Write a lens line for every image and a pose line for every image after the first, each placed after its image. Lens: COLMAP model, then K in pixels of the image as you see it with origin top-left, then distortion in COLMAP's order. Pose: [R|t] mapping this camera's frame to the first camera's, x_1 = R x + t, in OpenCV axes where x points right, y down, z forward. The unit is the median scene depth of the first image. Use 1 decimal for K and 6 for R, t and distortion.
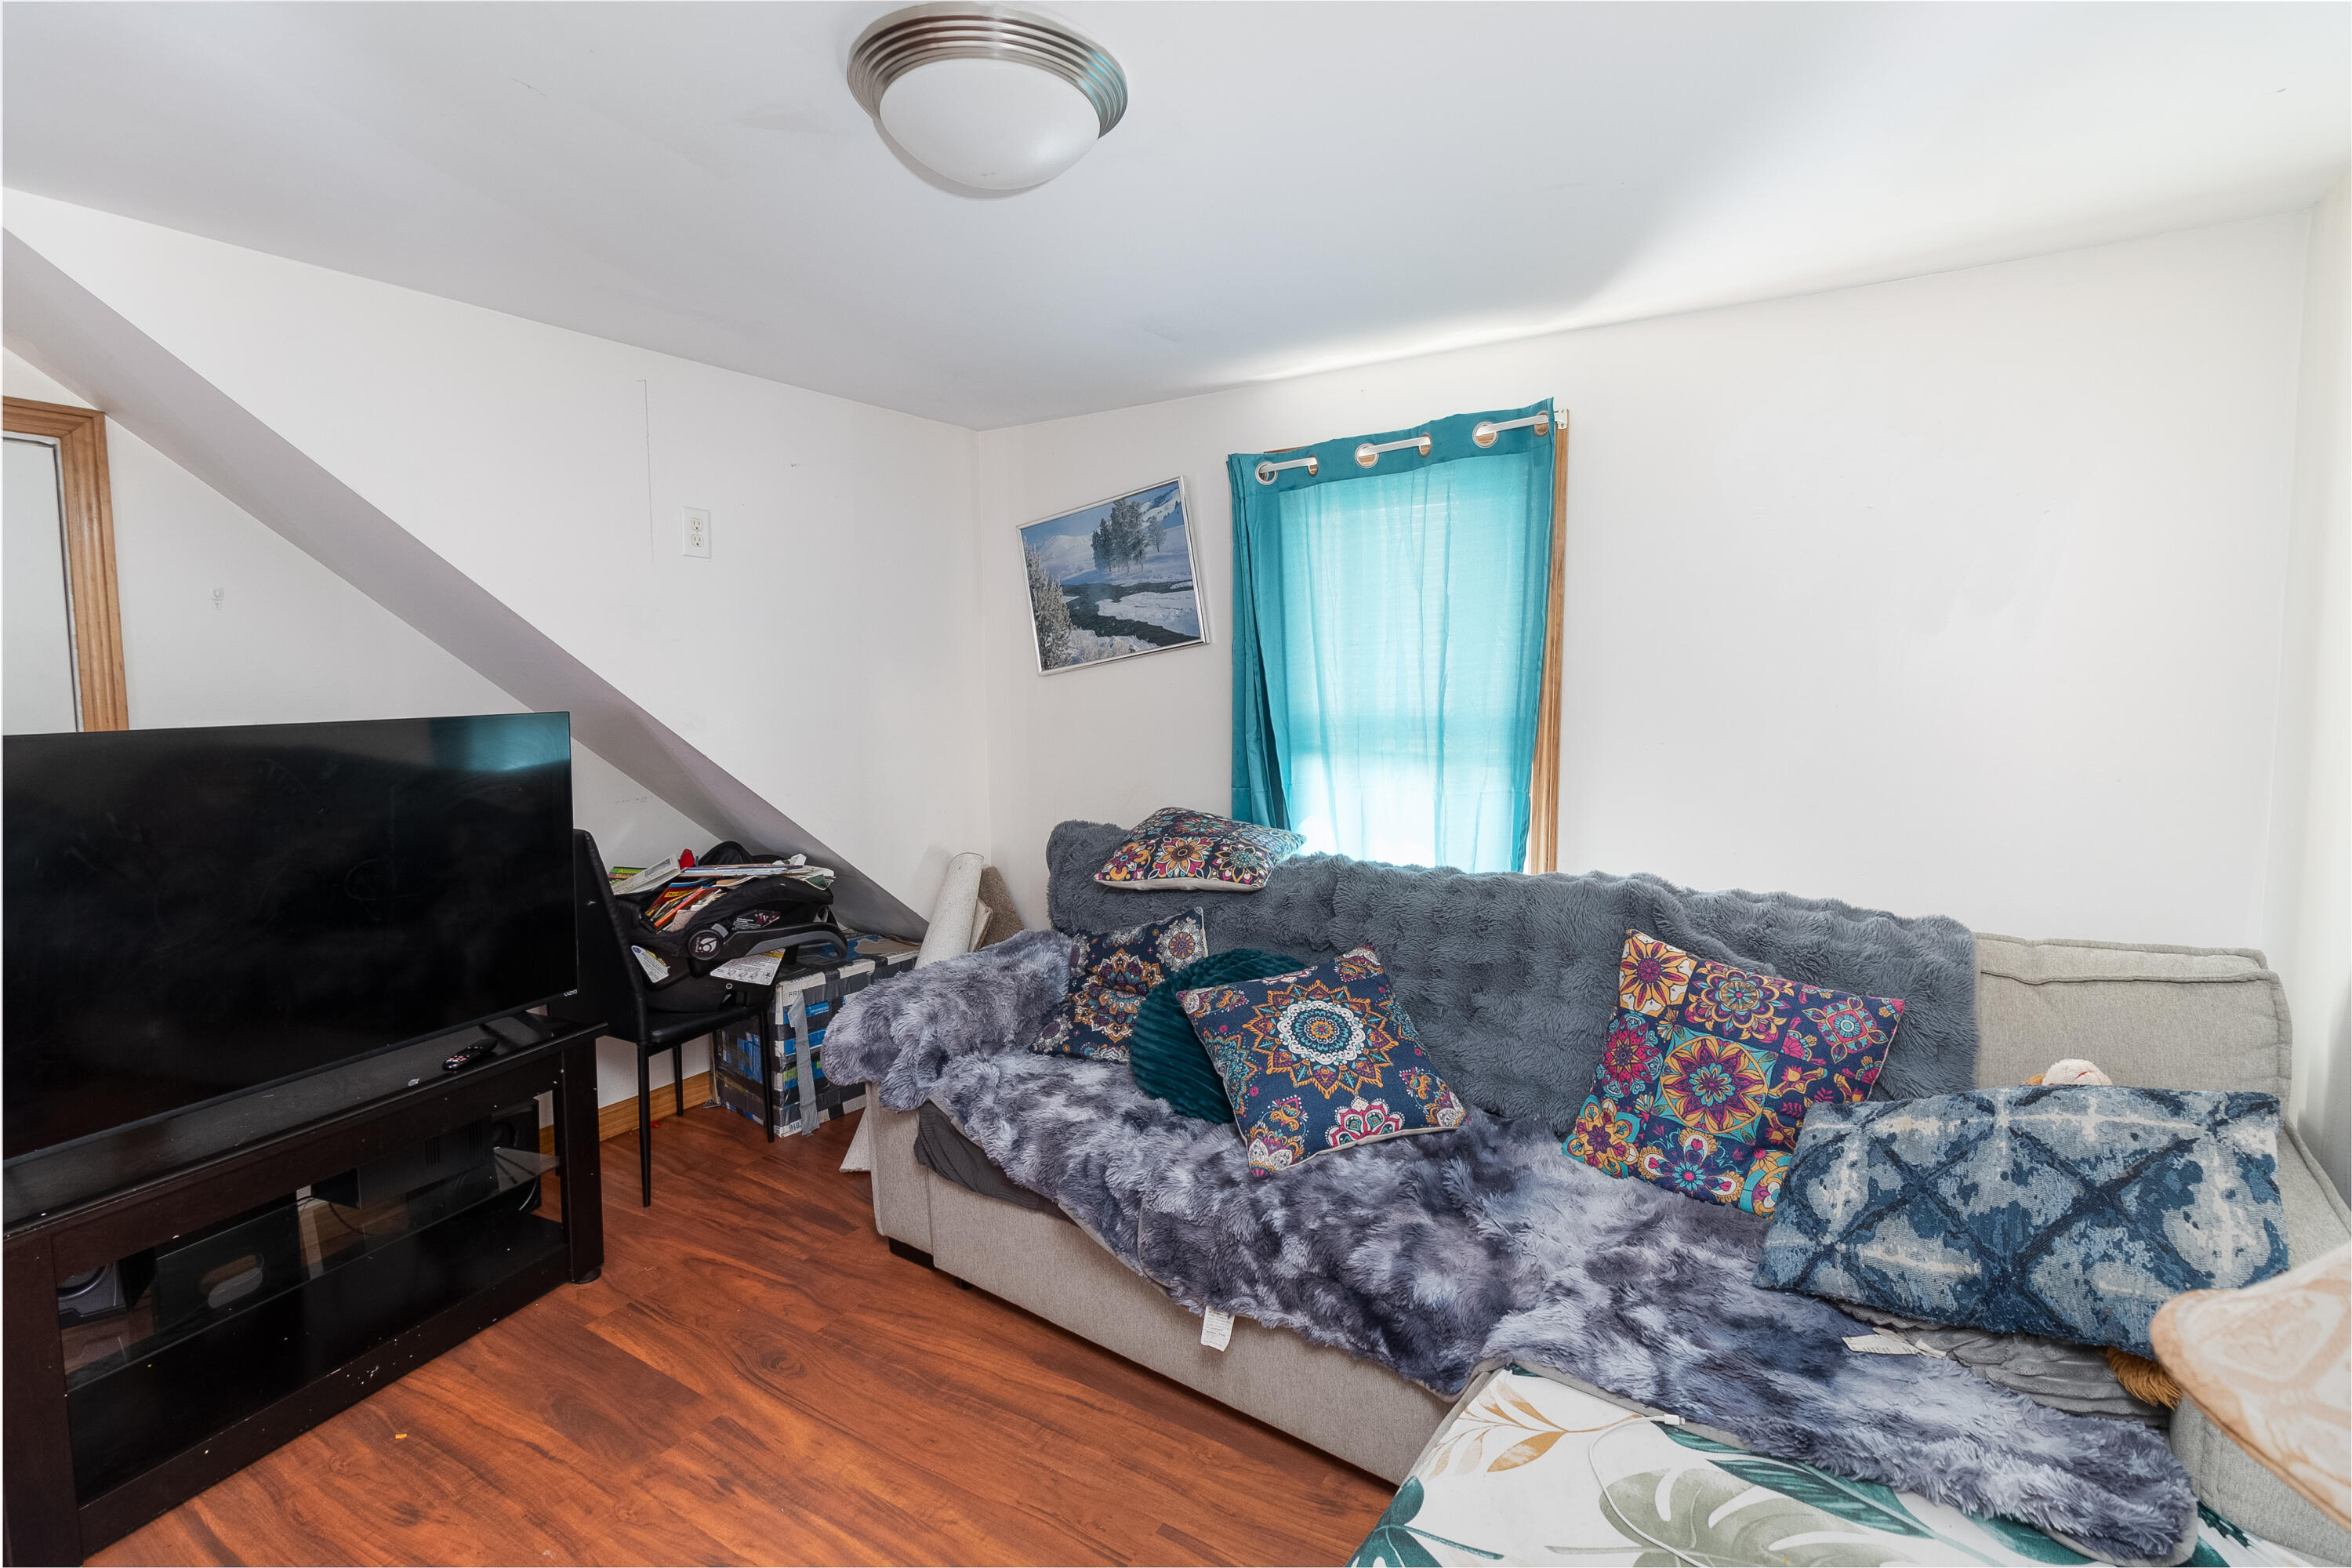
lens RADIAL K [[1060.1, 0, 1190.0], [0, 1060.1, 775.4], [0, 0, 1]] dist [0.000379, 0.000294]
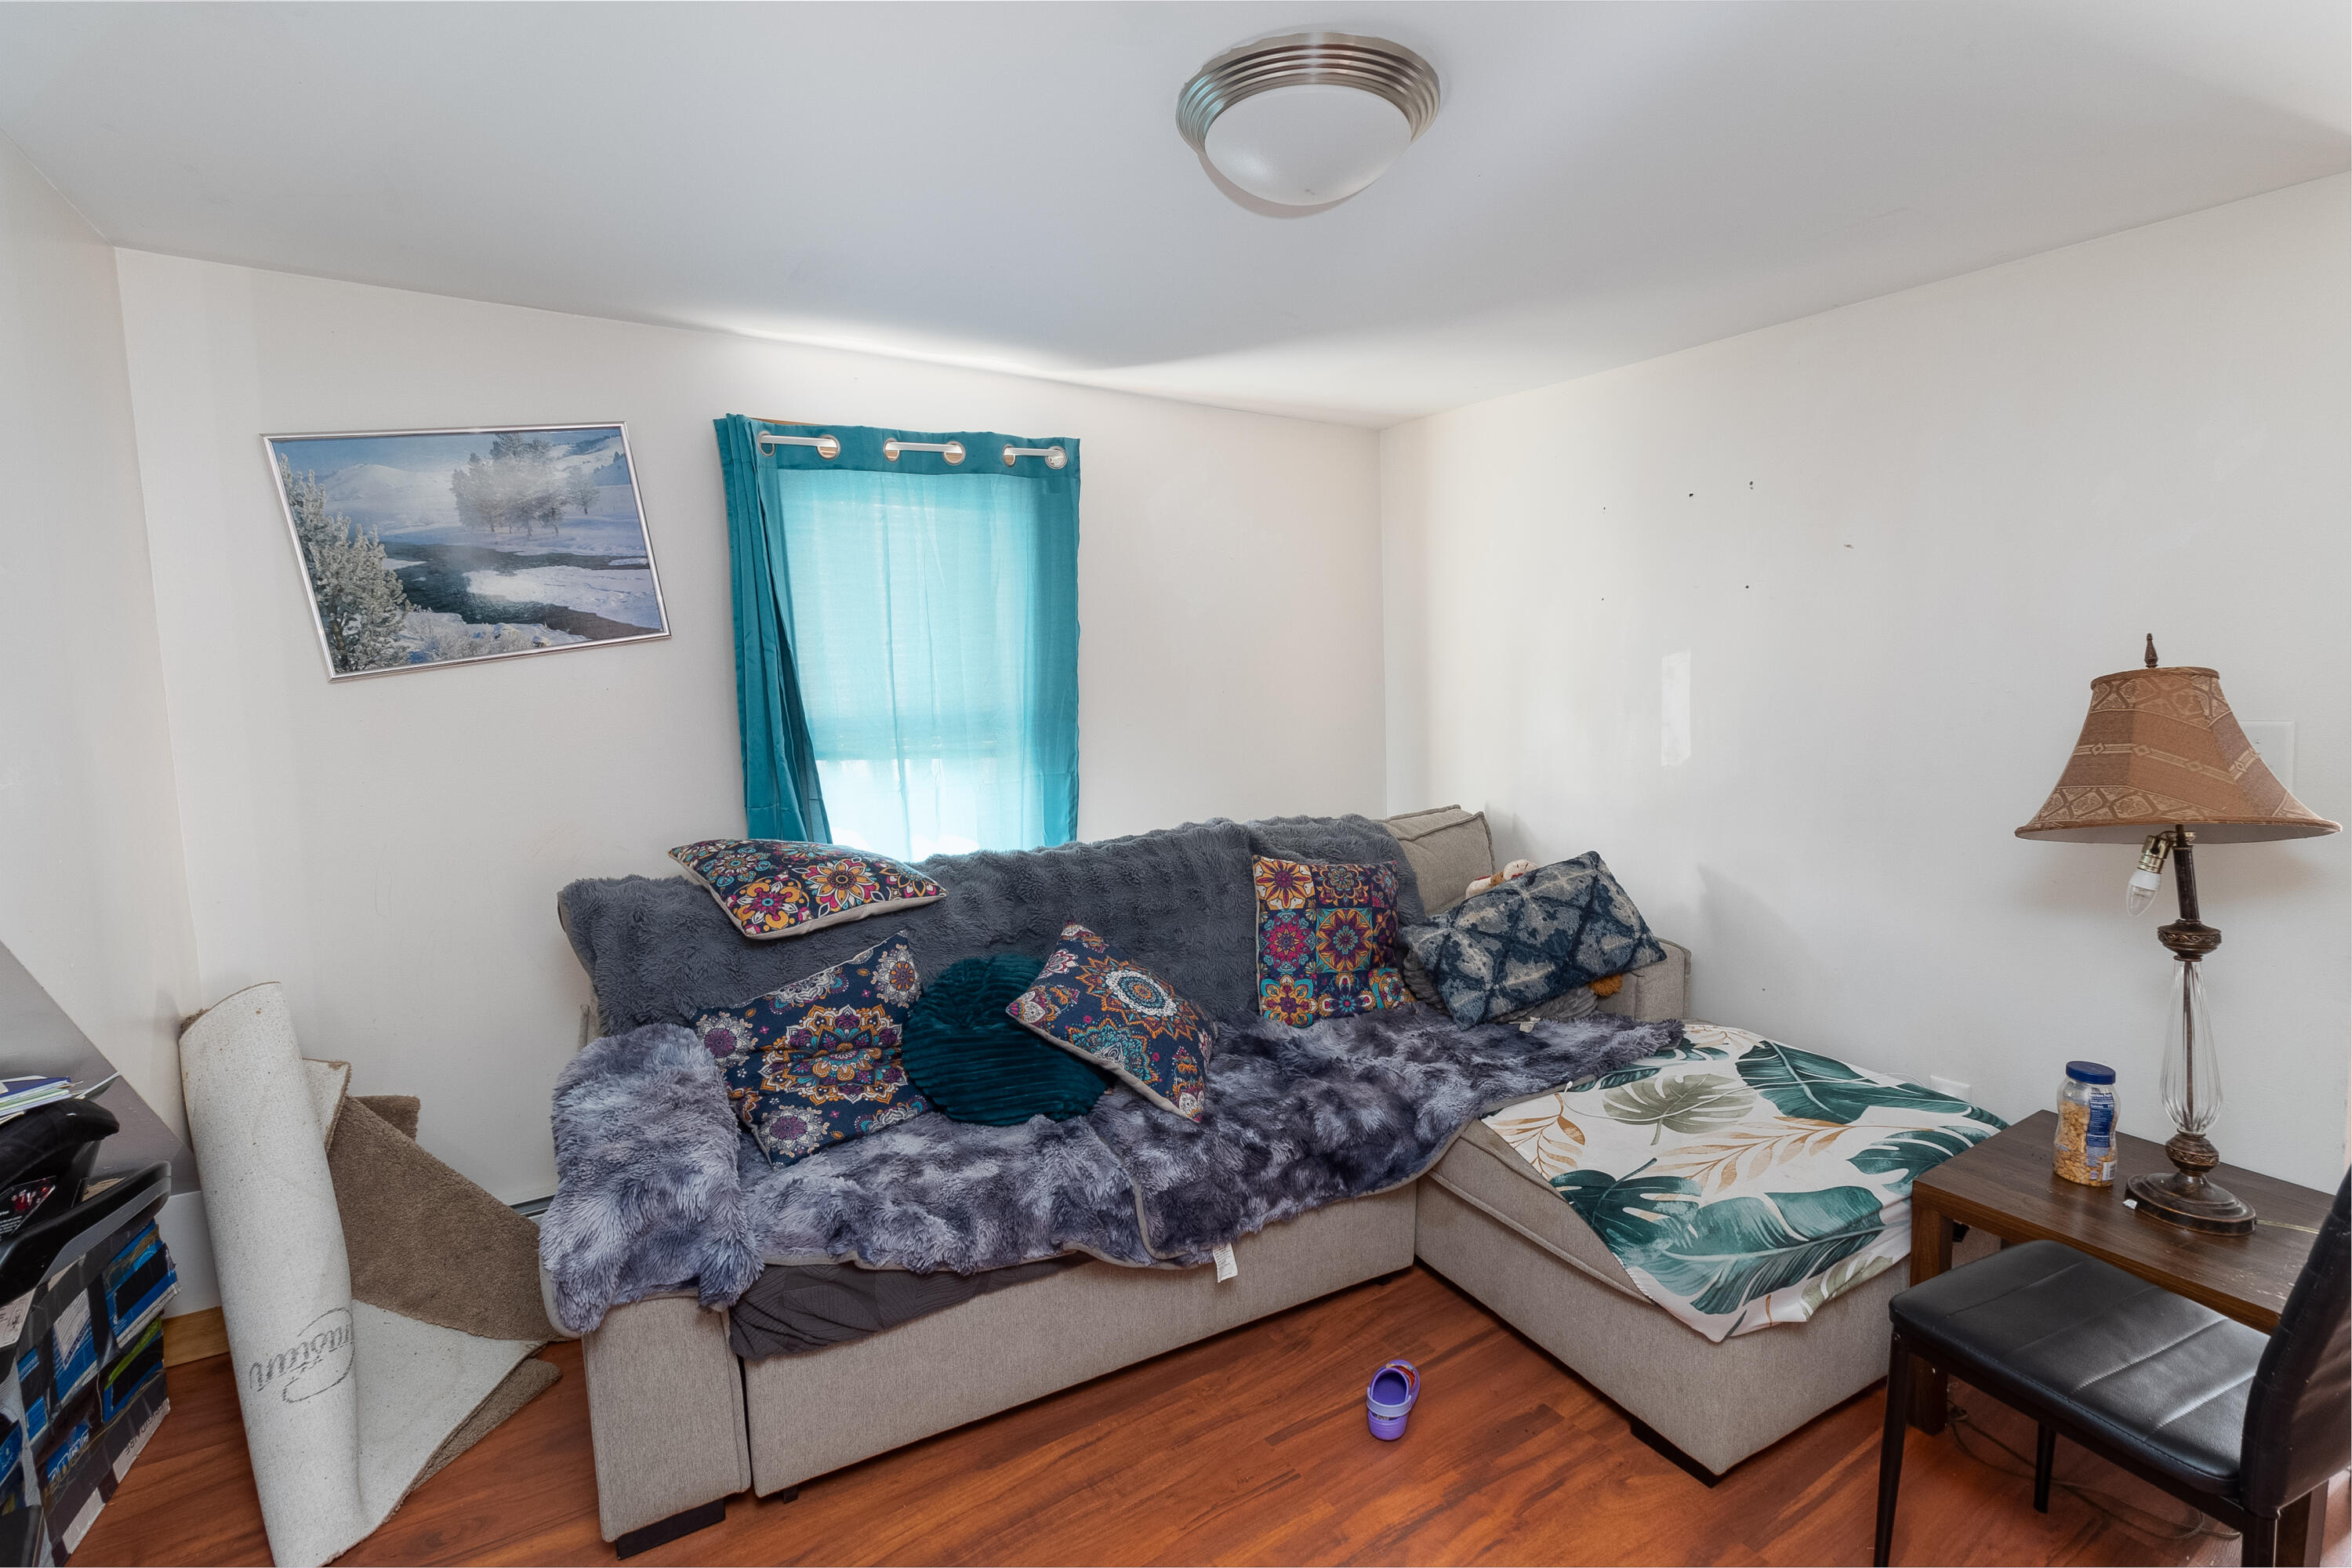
lens RADIAL K [[1060.1, 0, 1190.0], [0, 1060.1, 775.4], [0, 0, 1]] dist [0.000379, 0.000294]
pose [[0.437696, -0.091773, 0.894427, -0.876629], [0.096056, 0.993857, 0.054969, -0.043264], [-0.893977, 0.061856, 0.443823, 0.479415]]
